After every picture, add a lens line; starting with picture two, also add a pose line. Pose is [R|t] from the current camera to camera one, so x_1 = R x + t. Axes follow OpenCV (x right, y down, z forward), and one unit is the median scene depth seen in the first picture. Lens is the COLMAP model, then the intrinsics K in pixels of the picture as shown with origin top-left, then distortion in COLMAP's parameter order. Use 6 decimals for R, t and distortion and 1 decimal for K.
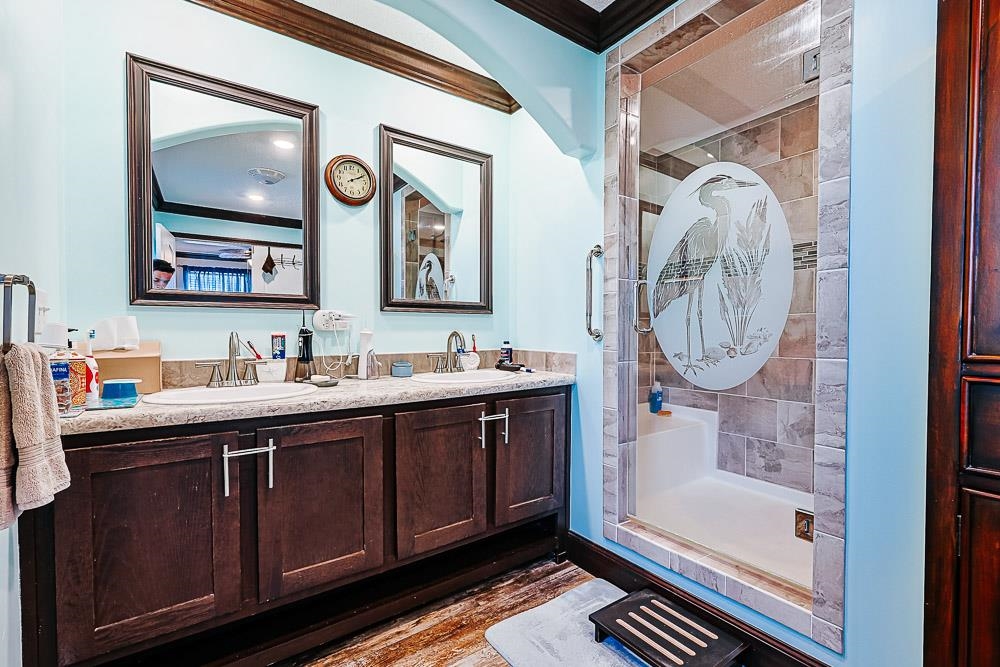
lens RADIAL K [[436.8, 0, 502.6], [0, 436.8, 342.3], [0, 0, 1]] dist [-0.001413, 0.000103]
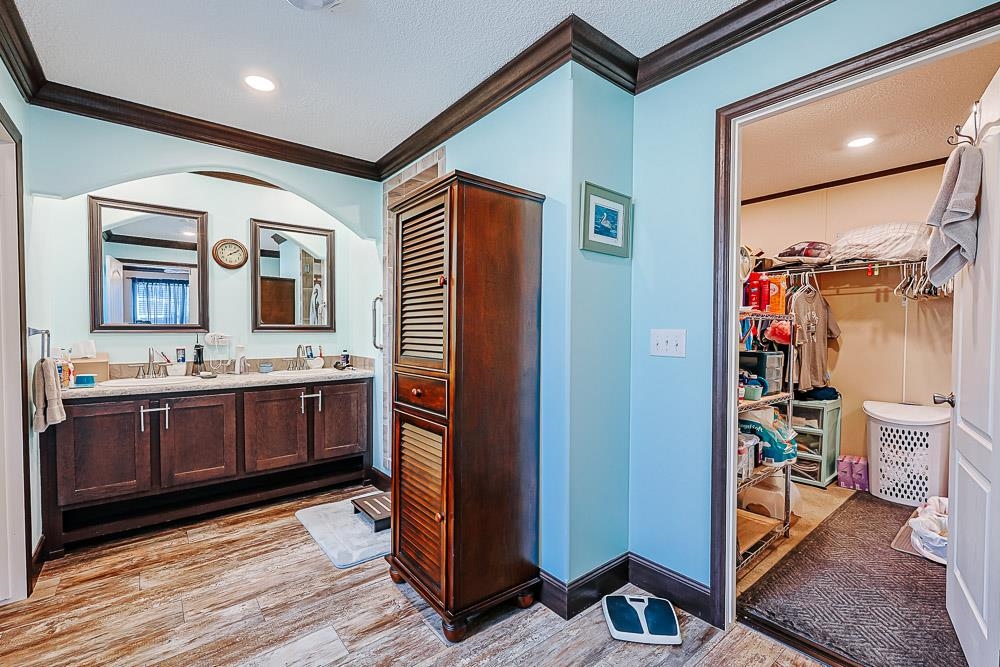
lens RADIAL K [[436.8, 0, 502.6], [0, 436.8, 342.3], [0, 0, 1]] dist [-0.001413, 0.000103]
pose [[0.997920, 0.000984, 0.064452, 0.636392], [-0.001211, 0.999993, 0.003479, -0.048682], [-0.064448, -0.003549, 0.997915, -0.791881]]
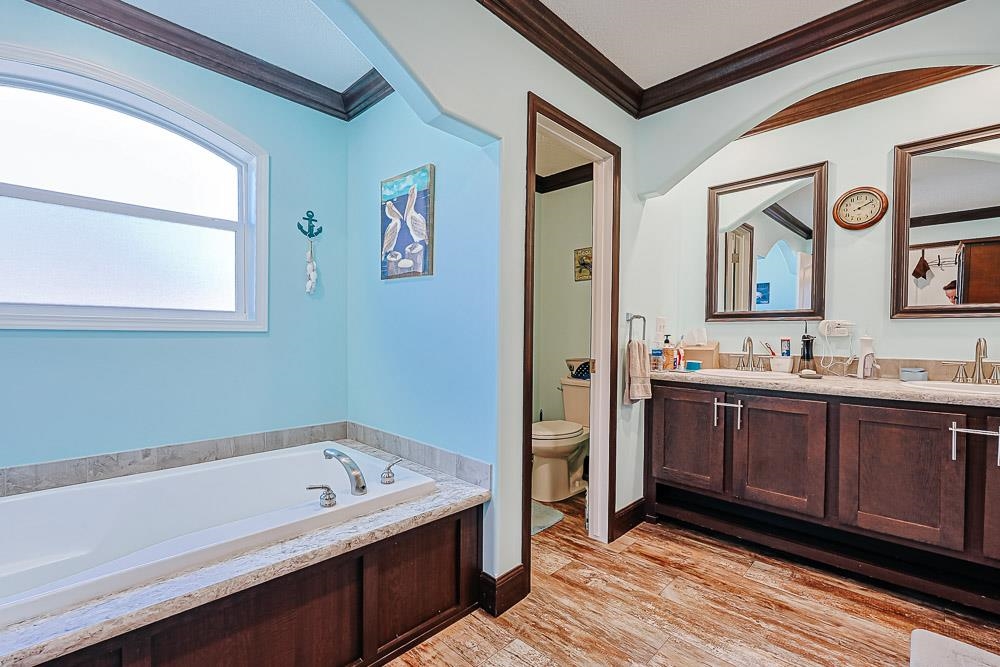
lens RADIAL K [[436.8, 0, 502.6], [0, 436.8, 342.3], [0, 0, 1]] dist [-0.001413, 0.000103]
pose [[0.179927, 0.021656, -0.983442, 0.709673], [-0.031793, 0.999363, 0.016190, -0.000594], [0.983166, 0.028354, 0.180501, -0.156295]]
